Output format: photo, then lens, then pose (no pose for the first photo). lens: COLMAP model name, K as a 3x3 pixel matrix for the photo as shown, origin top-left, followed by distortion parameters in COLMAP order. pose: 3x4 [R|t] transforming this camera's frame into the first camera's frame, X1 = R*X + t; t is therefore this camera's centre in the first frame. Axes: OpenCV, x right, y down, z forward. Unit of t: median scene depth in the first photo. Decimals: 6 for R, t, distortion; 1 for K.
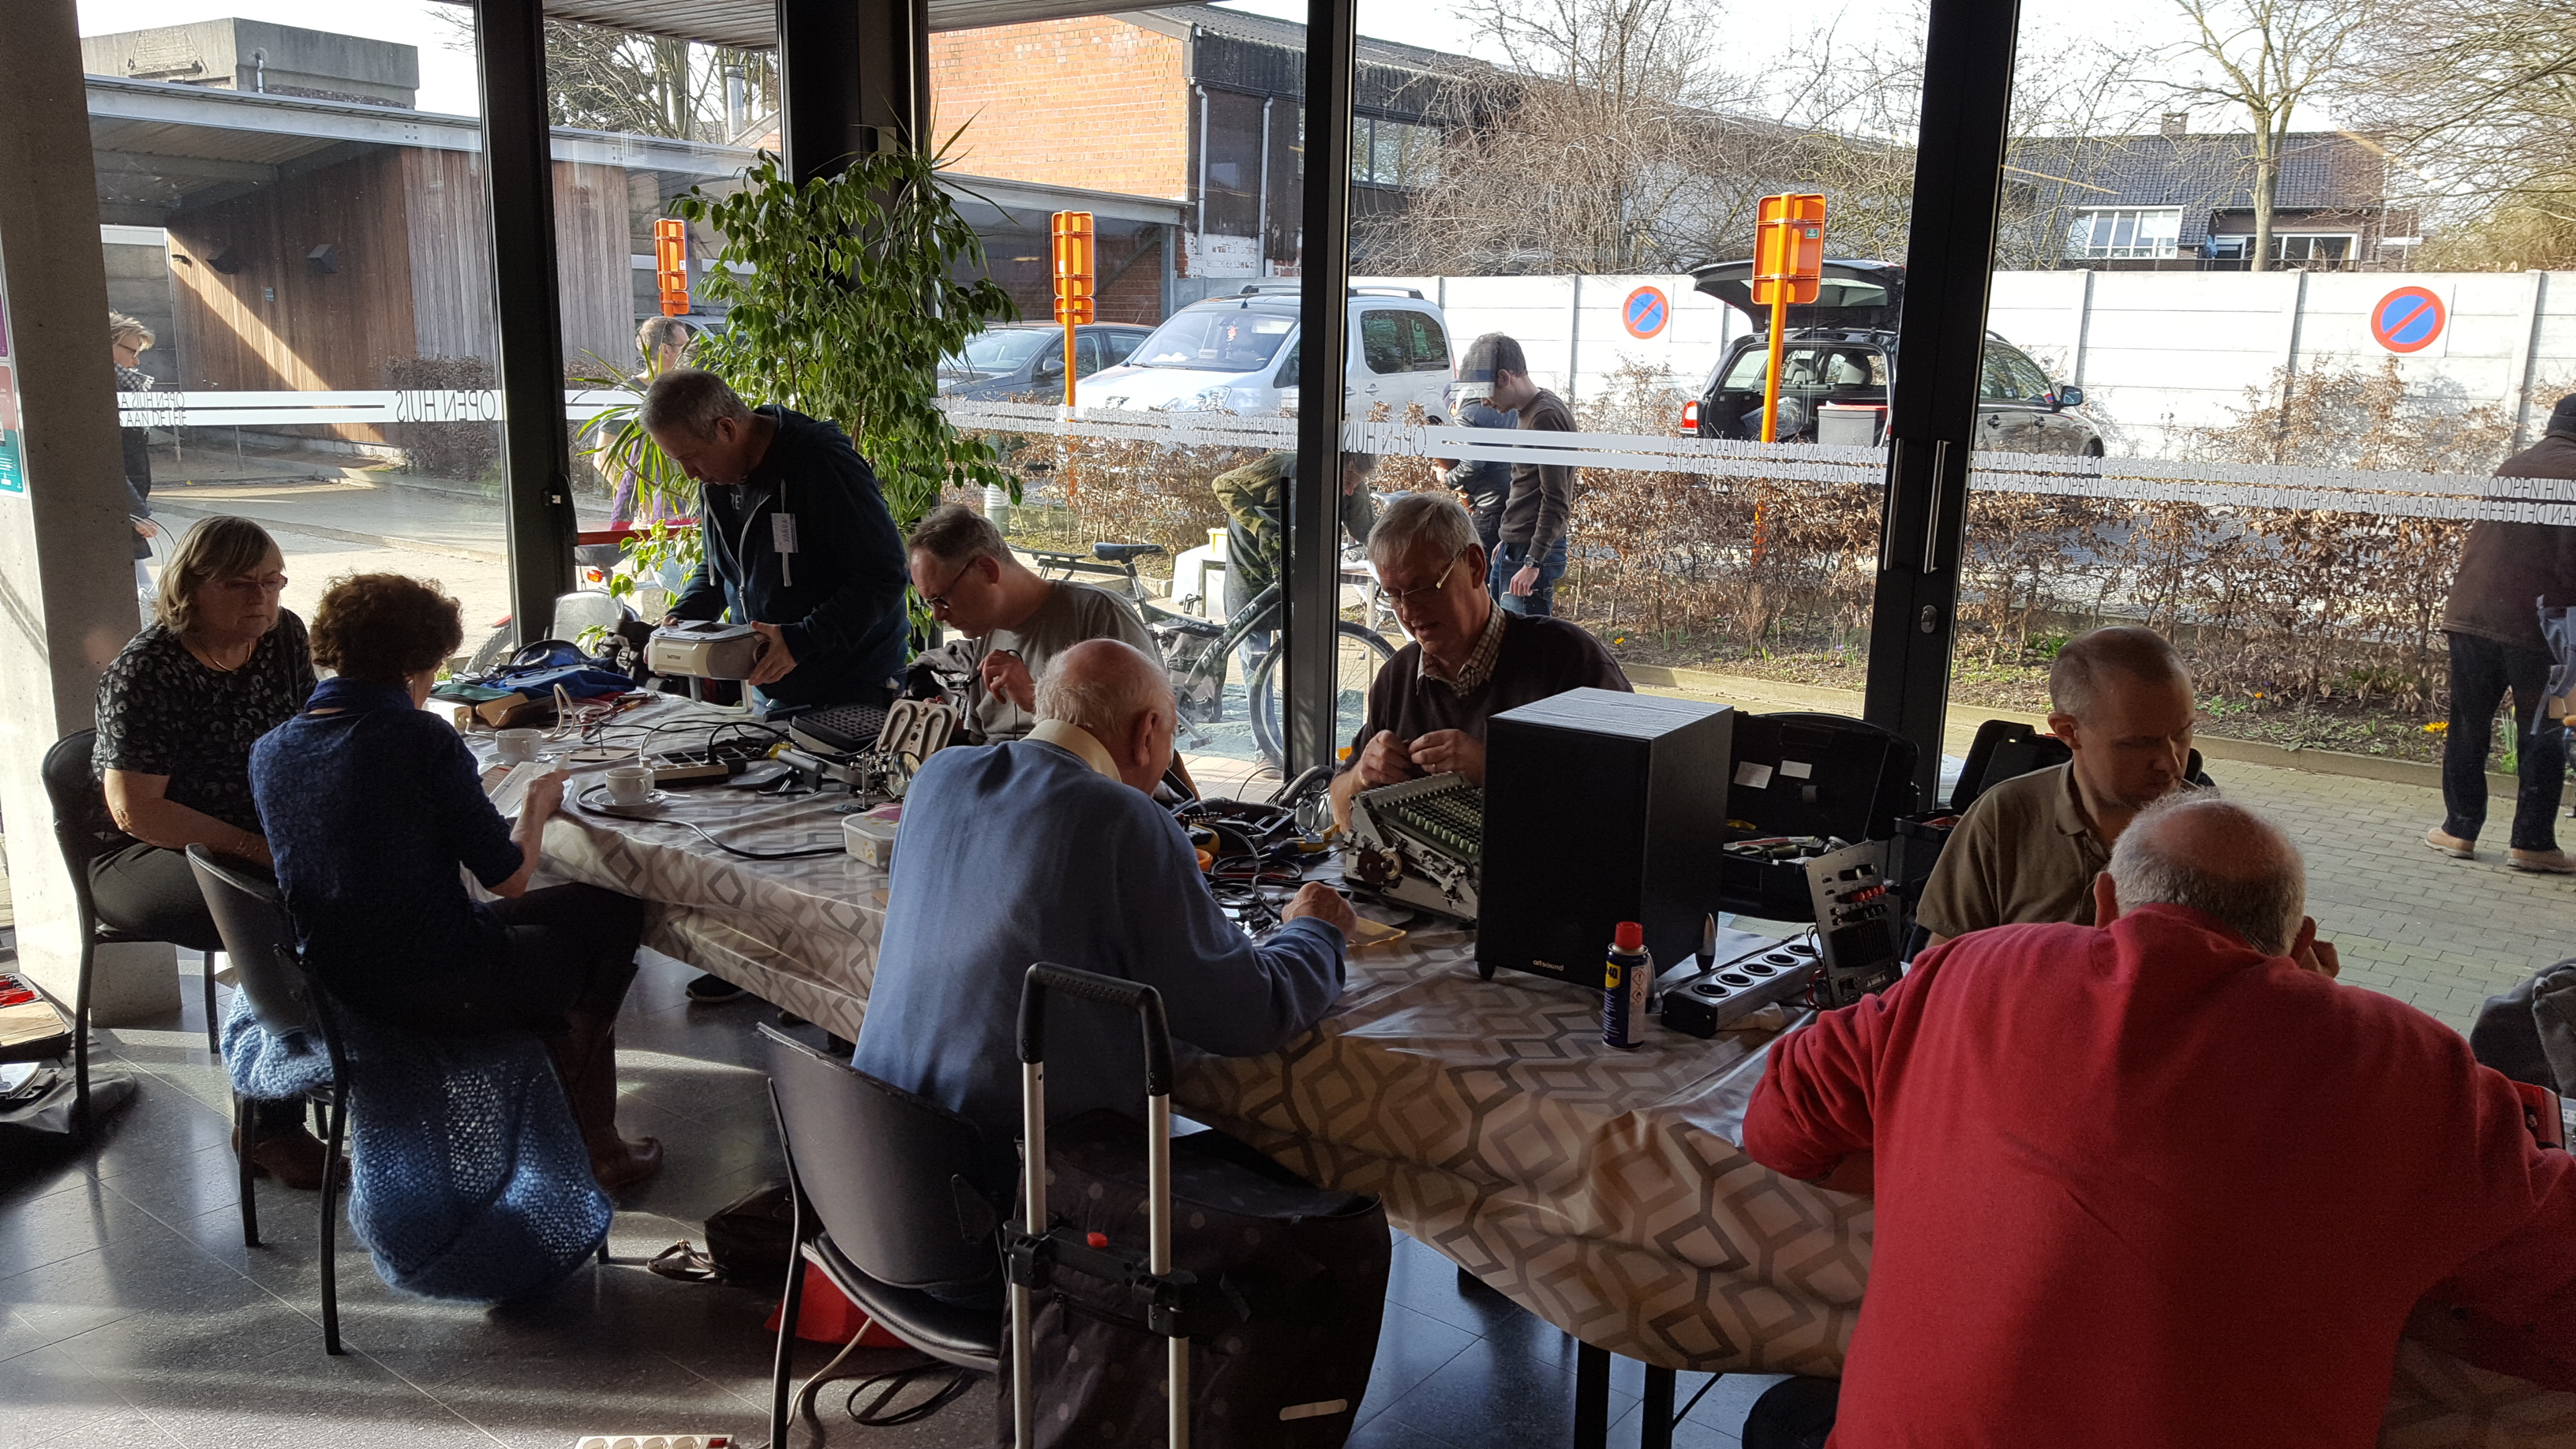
lens RADIAL K [[1964.0, 0, 1282.0], [0, 1964.0, 753.4], [0, 0, 1]] dist [0.109197, -0.106796]
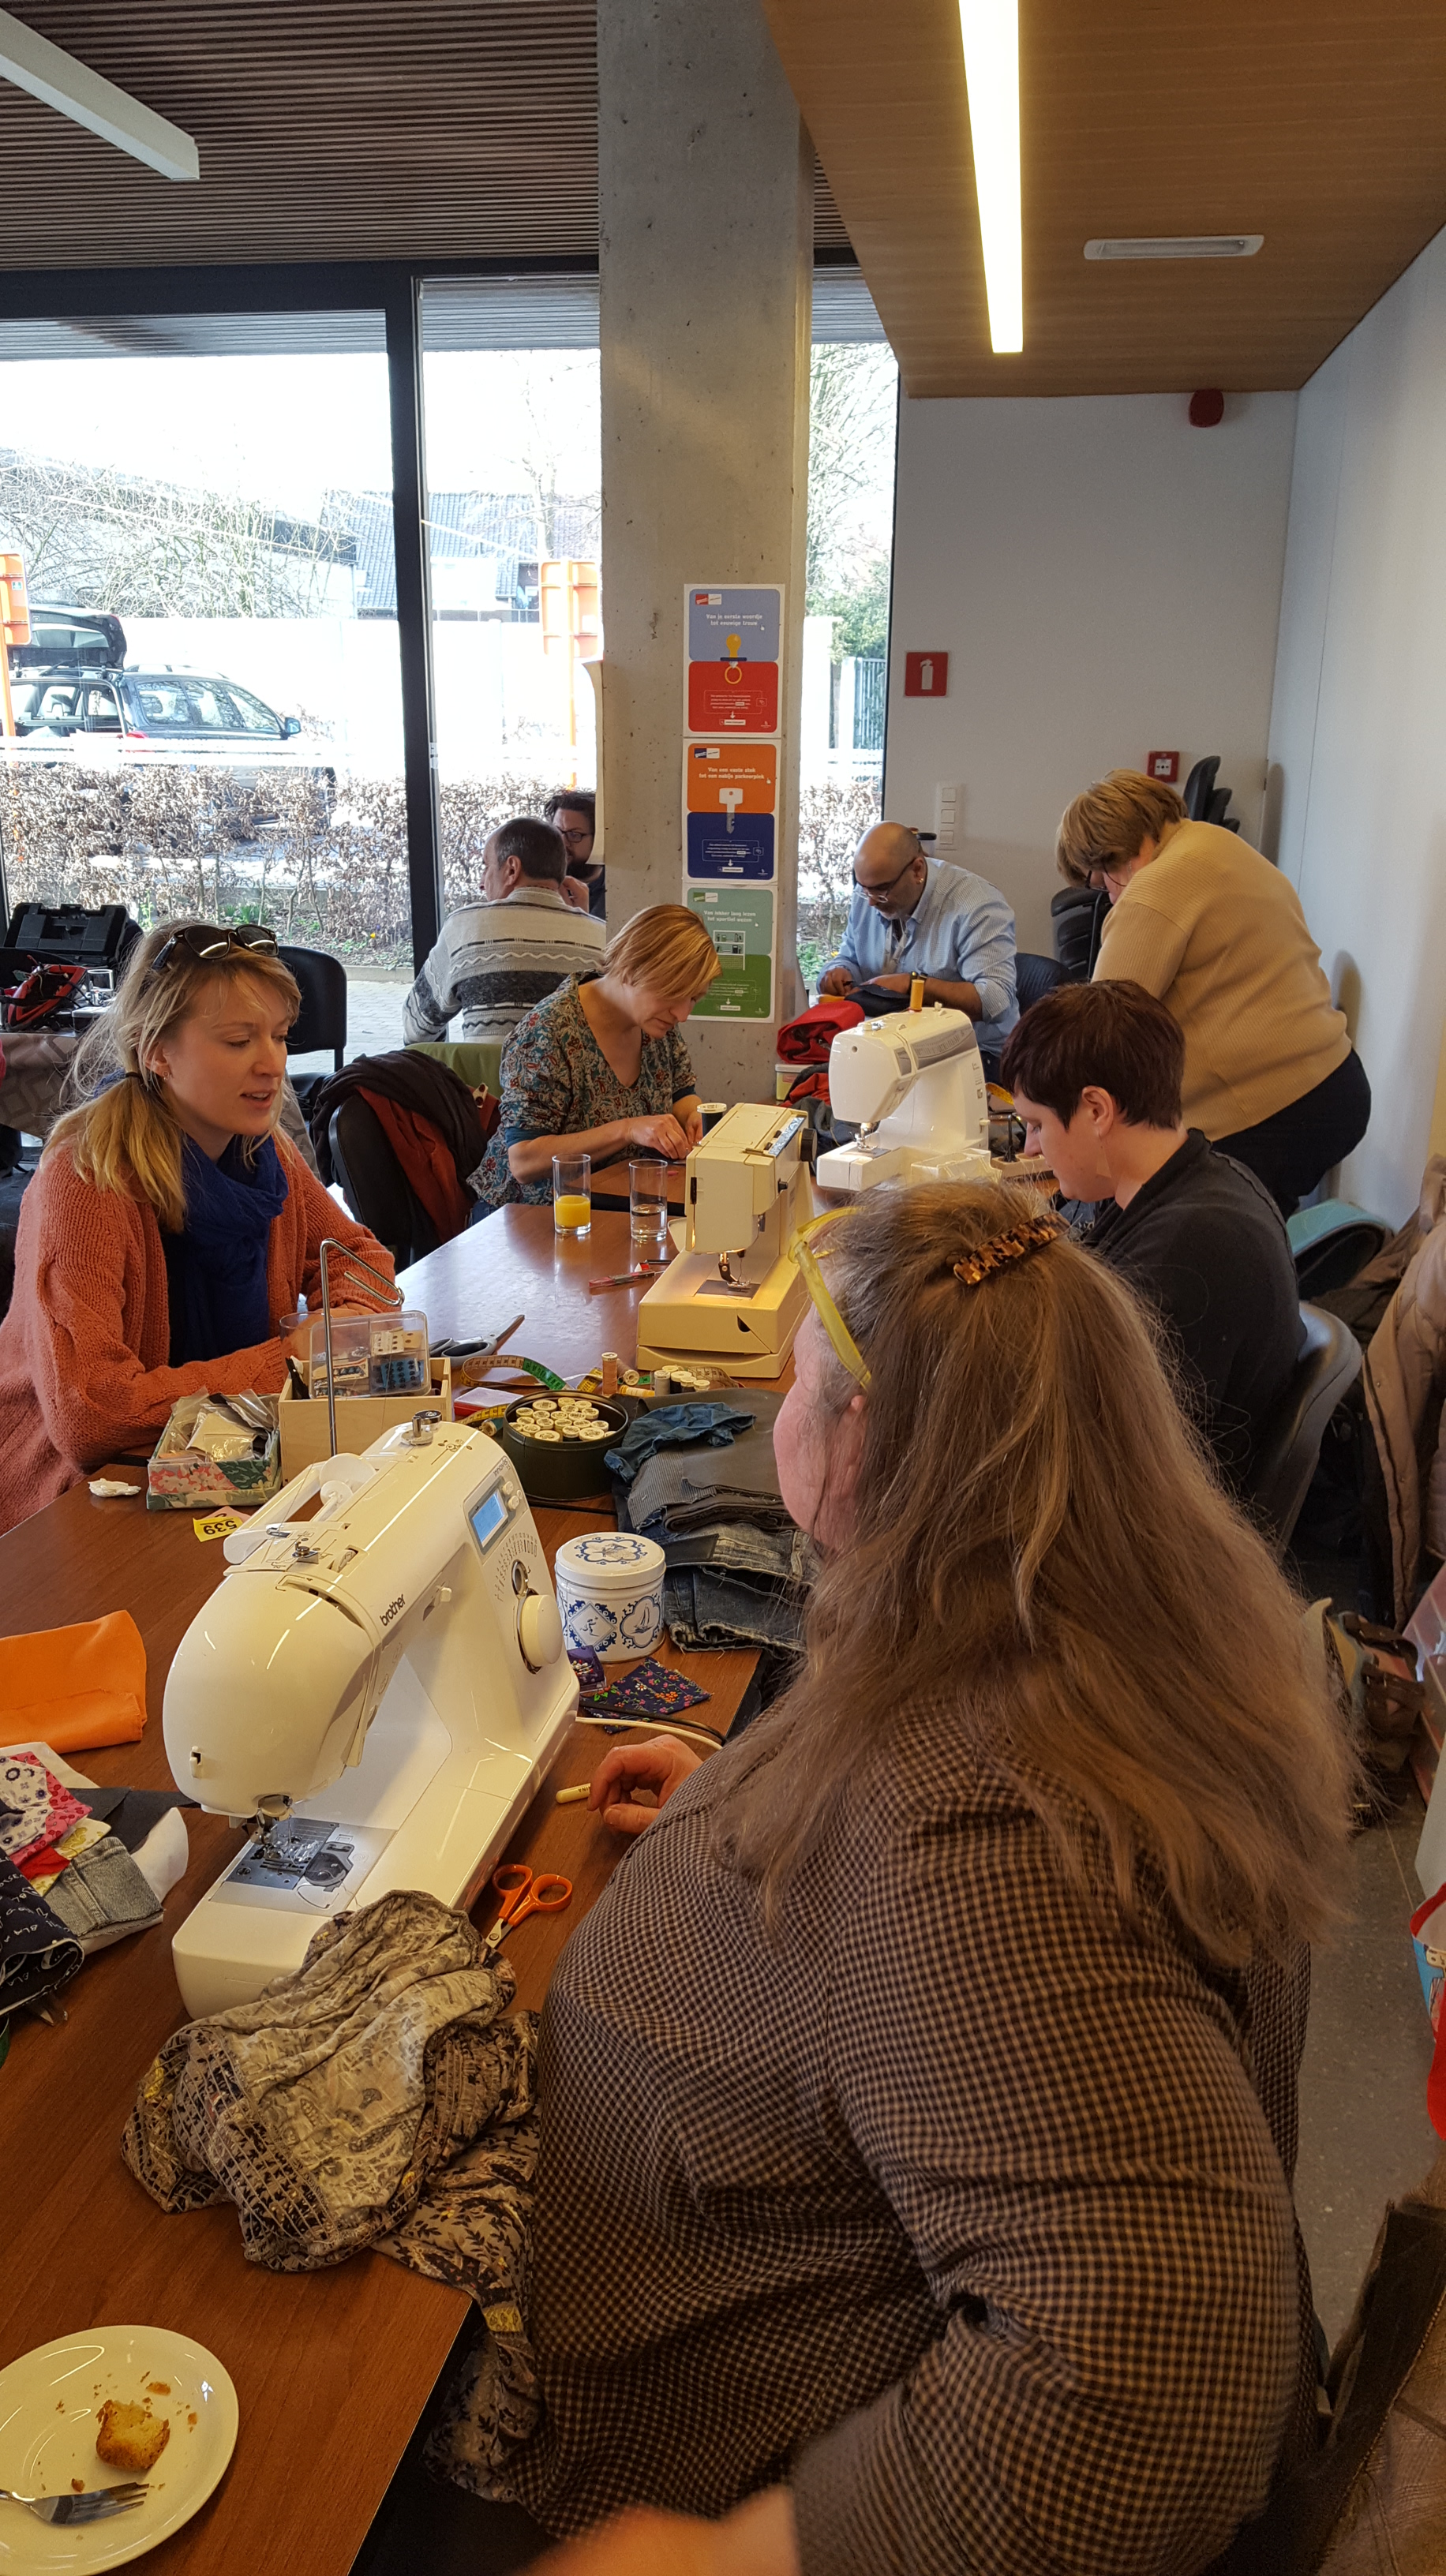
lens RADIAL K [[1964.1, 0, 753.2], [0, 1964.1, 1332.0], [0, 0, 1]] dist [0.109197, -0.106796]
pose [[0.873991, -0.164123, 0.457388, 0.038698], [0.114110, 0.984236, 0.135125, 0.117439], [-0.472355, -0.065905, 0.878941, -0.510226]]
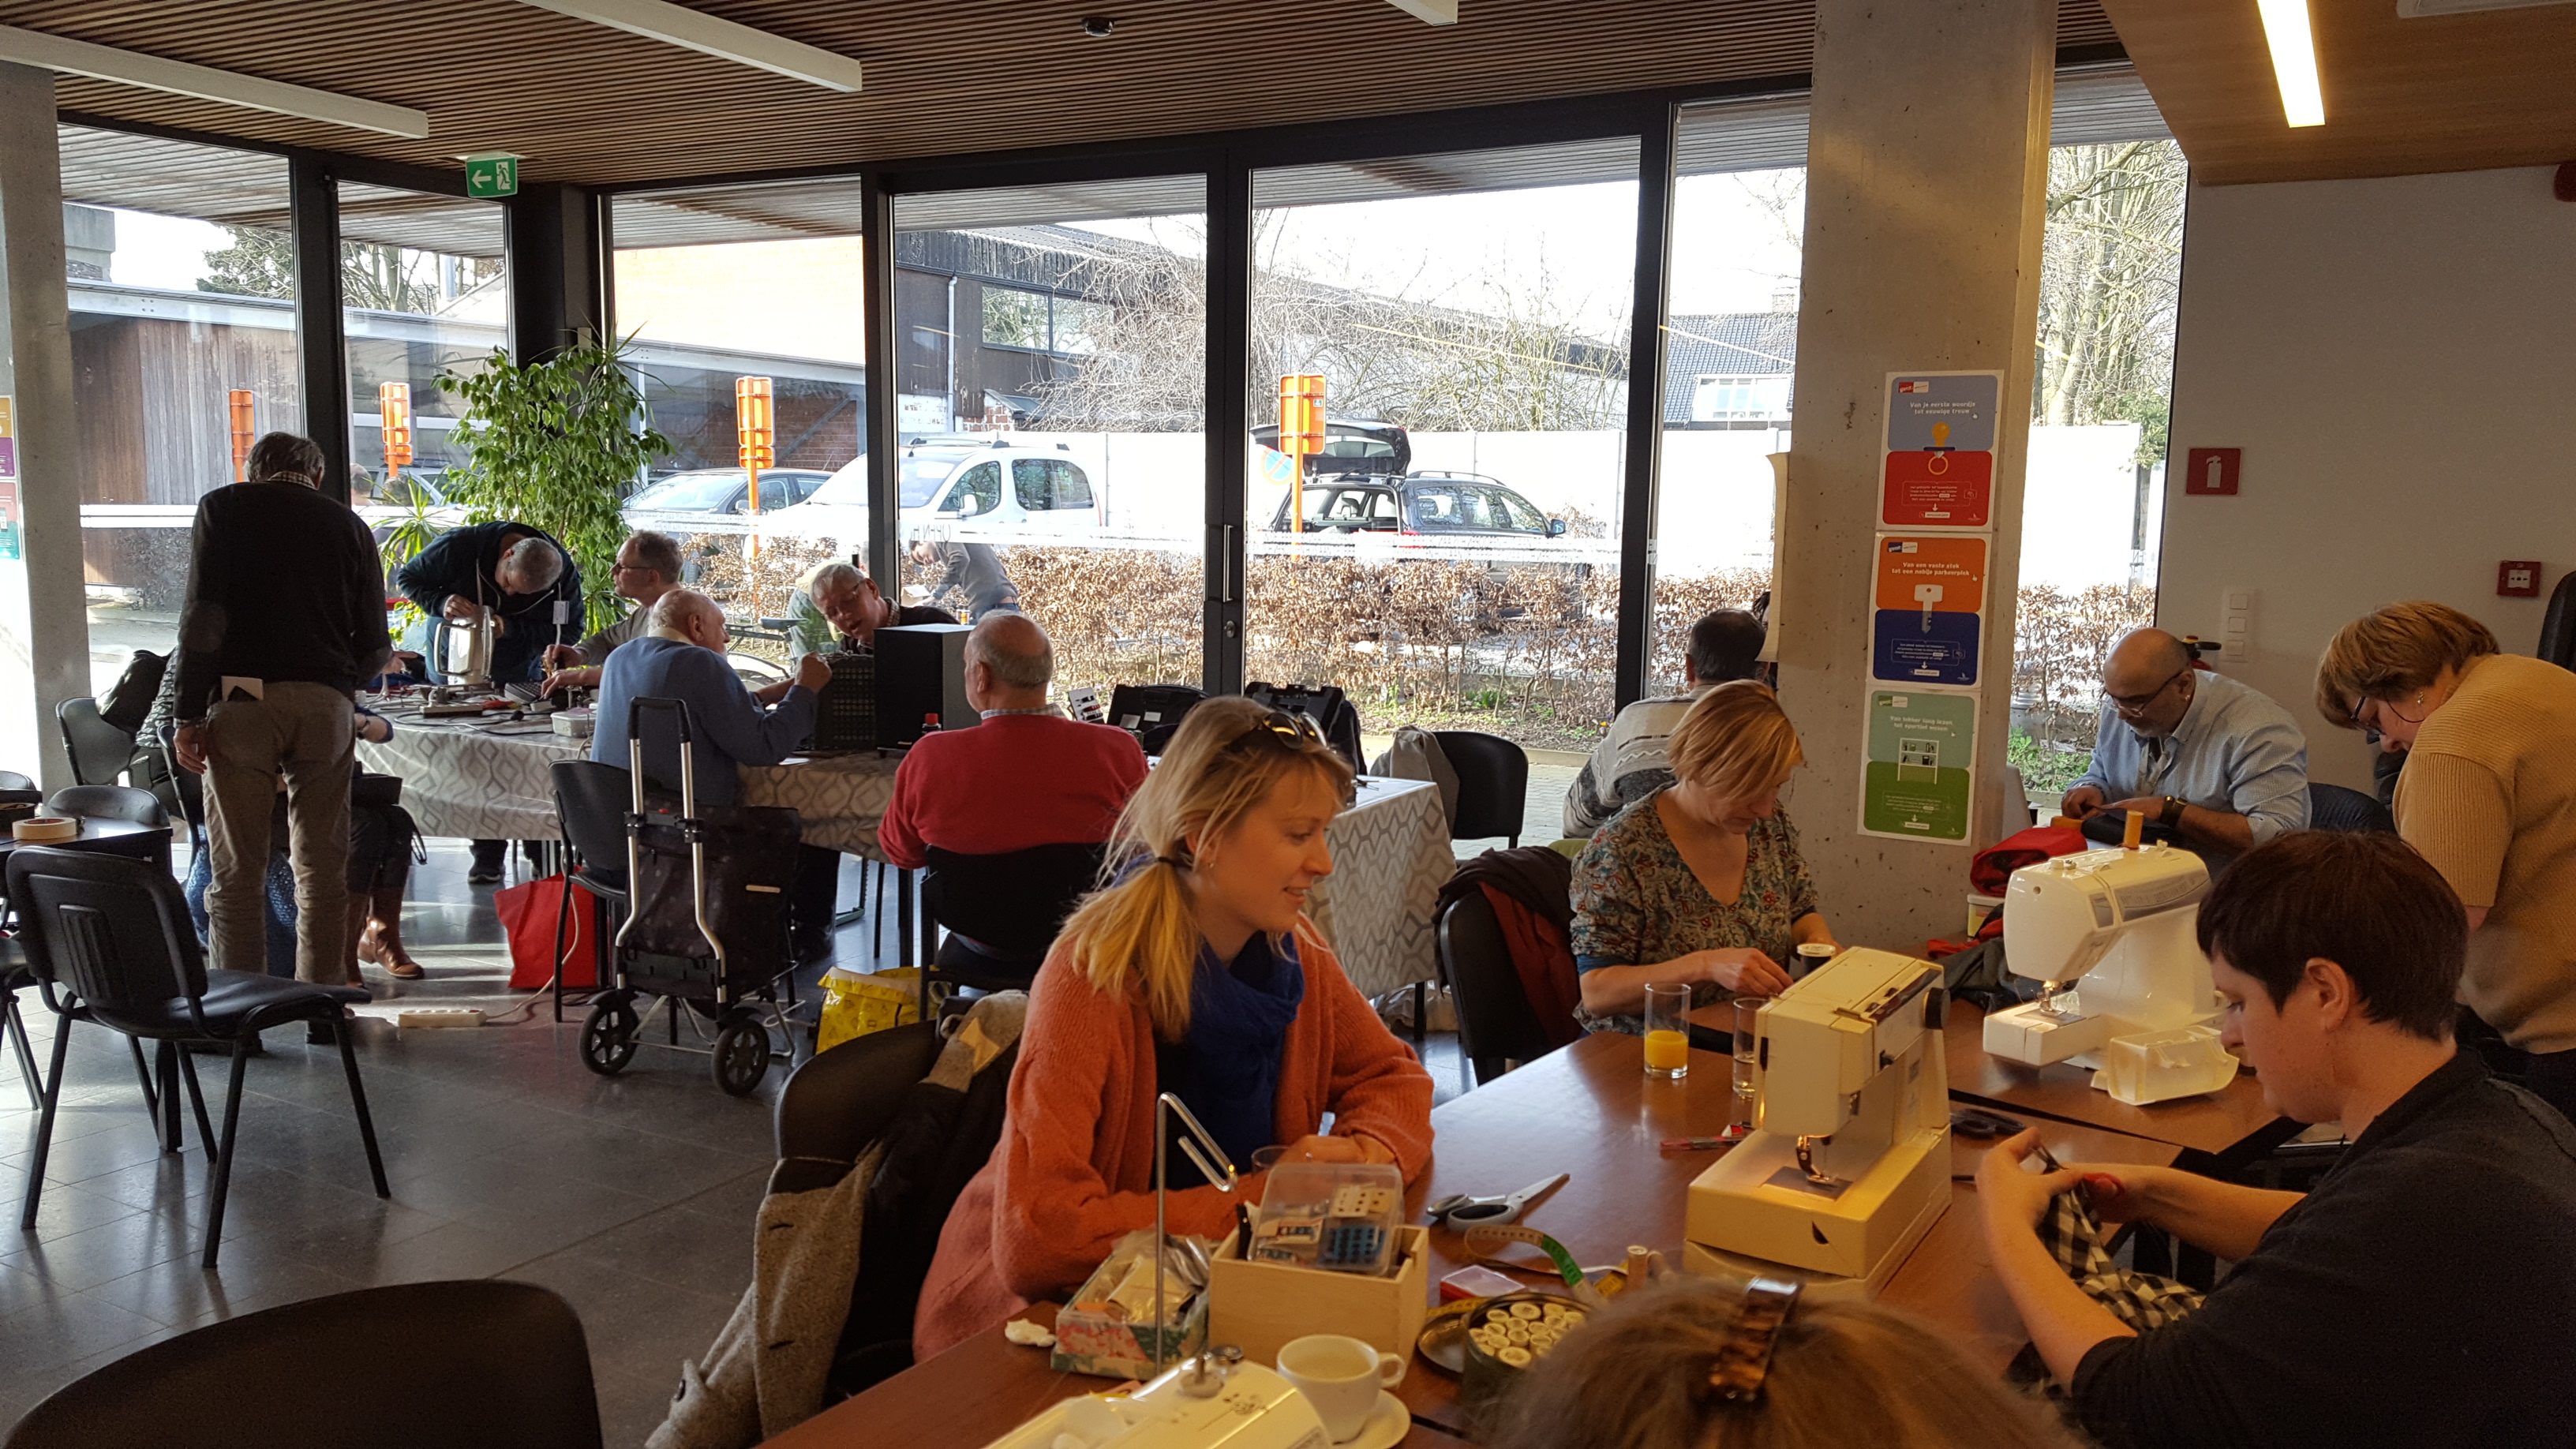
lens RADIAL K [[1964.0, 0, 1303.0], [0, 1964.0, 731.3], [0, 0, 1]] dist [0.109197, -0.106796]
pose [[0.989700, -0.021612, 0.141518, 0.103002], [0.033815, 0.995858, -0.084403, 0.113570], [-0.139107, 0.088319, 0.986331, -0.460310]]
